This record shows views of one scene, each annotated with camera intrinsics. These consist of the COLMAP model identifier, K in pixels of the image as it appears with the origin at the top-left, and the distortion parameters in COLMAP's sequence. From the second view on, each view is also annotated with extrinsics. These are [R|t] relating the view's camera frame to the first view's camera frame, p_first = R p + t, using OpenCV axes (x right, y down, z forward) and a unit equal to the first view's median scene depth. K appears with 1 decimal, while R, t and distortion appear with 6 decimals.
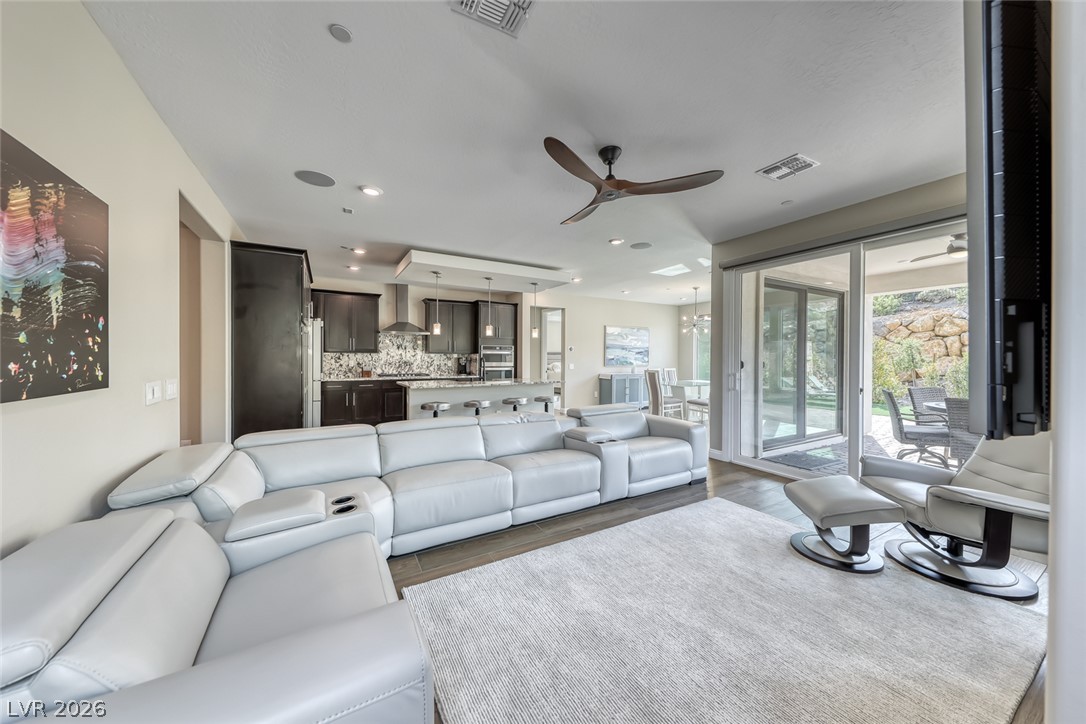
lens RADIAL K [[372.1, 0, 536.6], [0, 372.1, 357.0], [0, 0, 1]] dist [0.013423, -0.005267]
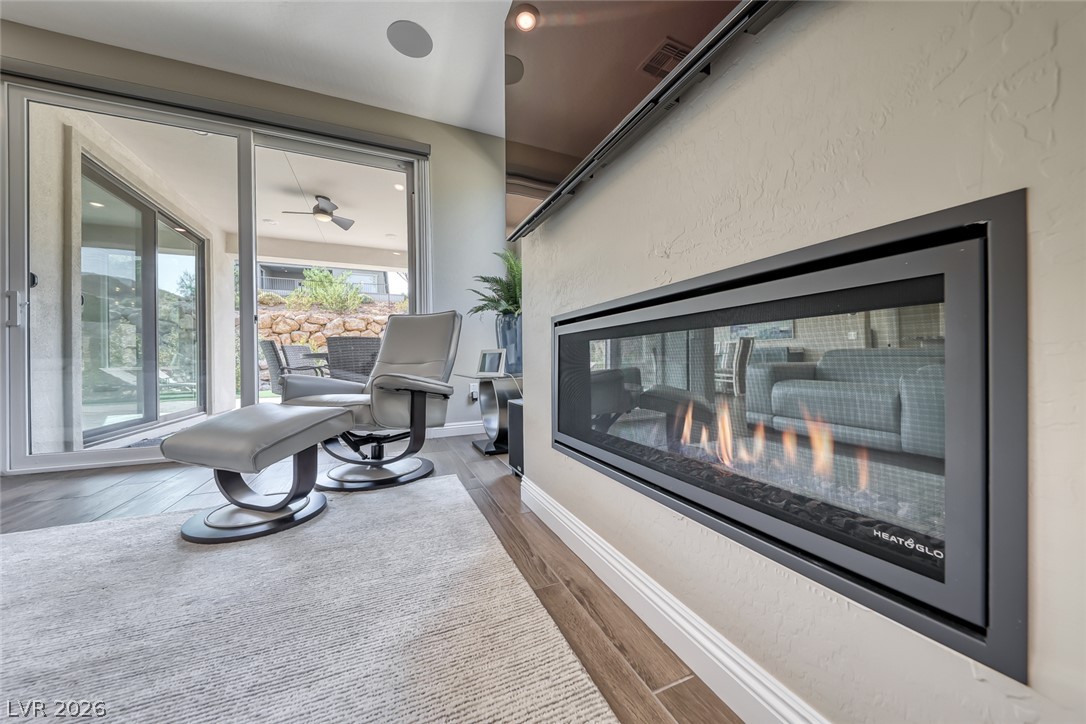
lens RADIAL K [[372.1, 0, 545.7], [0, 372.1, 360.9], [0, 0, 1]] dist [0.013423, -0.005267]
pose [[0.113523, -0.011911, 0.993464, 0.047489], [0.009935, 0.999892, 0.010853, 0.056739], [-0.993486, 0.008638, 0.113629, 0.097939]]
